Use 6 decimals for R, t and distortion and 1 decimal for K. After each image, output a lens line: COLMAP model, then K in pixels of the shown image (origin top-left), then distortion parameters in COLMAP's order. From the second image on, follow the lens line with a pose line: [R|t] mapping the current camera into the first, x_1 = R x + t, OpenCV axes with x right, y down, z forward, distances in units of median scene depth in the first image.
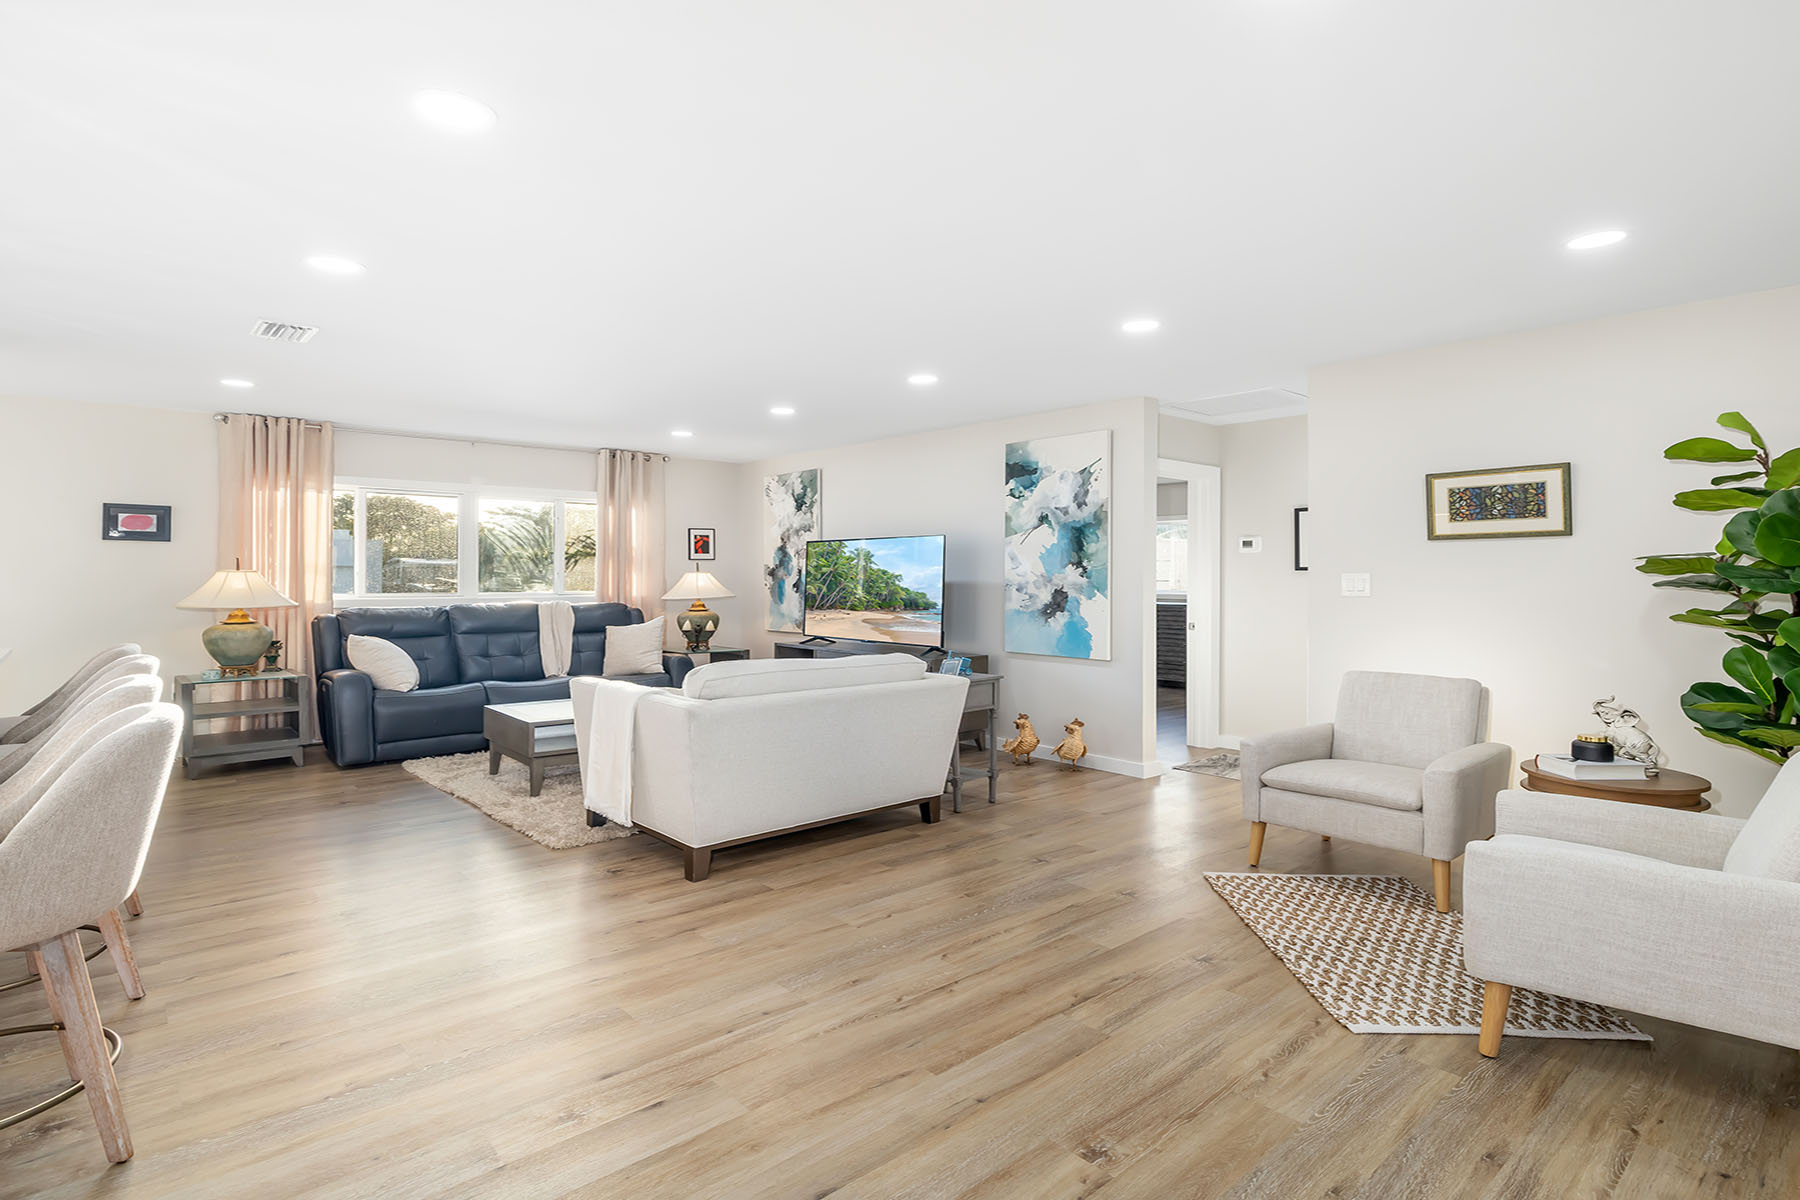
lens RADIAL K [[916.6, 0, 911.3], [0, 916.6, 574.5], [0, 0, 1]] dist [-0.006372, 0.004459]
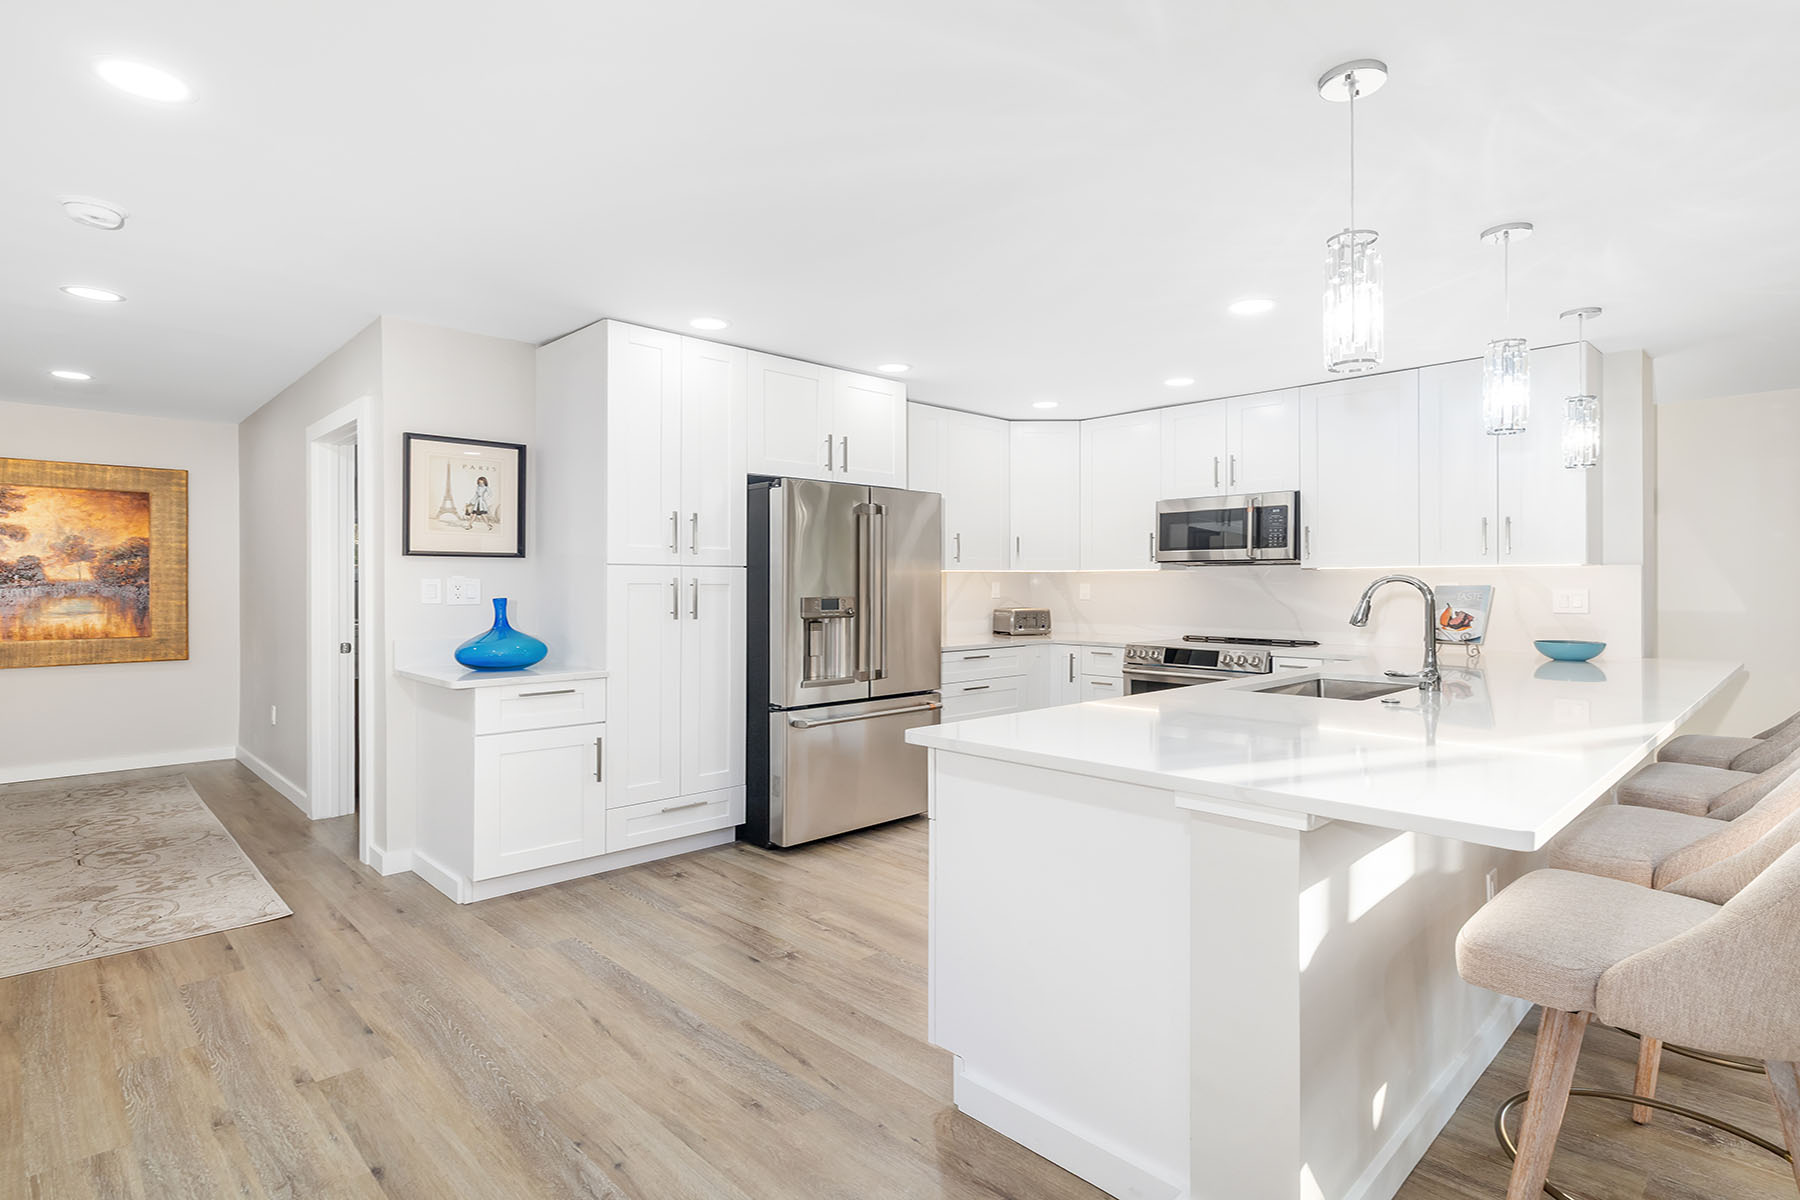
lens RADIAL K [[916.6, 0, 909.6], [0, 916.6, 576.5], [0, 0, 1]] dist [-0.006372, 0.004459]
pose [[0.046726, -0.010528, -0.998852, -0.057784], [0.003456, 0.999940, -0.010378, -0.000514], [0.998902, -0.002967, 0.046760, 0.067369]]
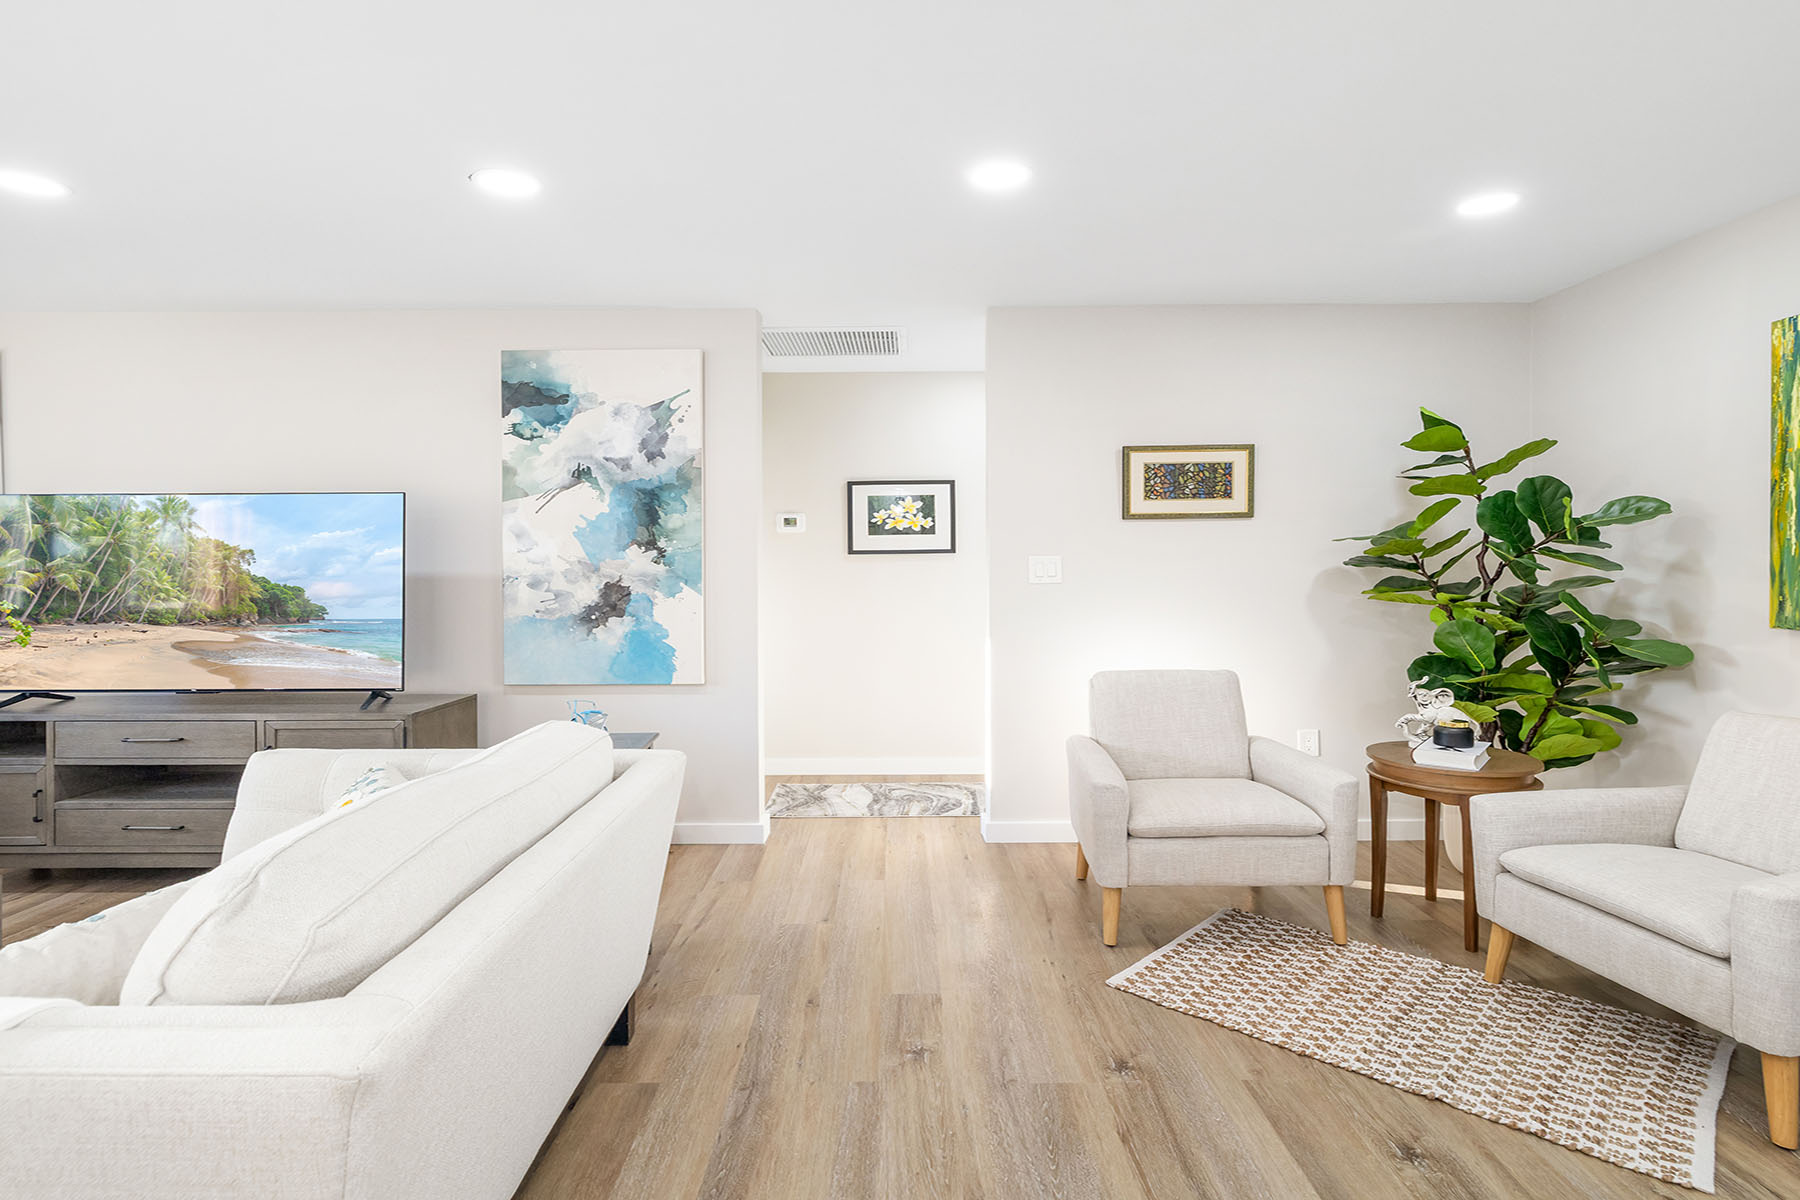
lens RADIAL K [[916.6, 0, 898.4], [0, 916.6, 570.2], [0, 0, 1]] dist [-0.006372, 0.004459]
pose [[0.667852, -0.014017, 0.744162, -0.191637], [0.006159, 0.999893, 0.013306, -0.000328], [-0.744269, -0.004303, 0.667867, 0.408278]]
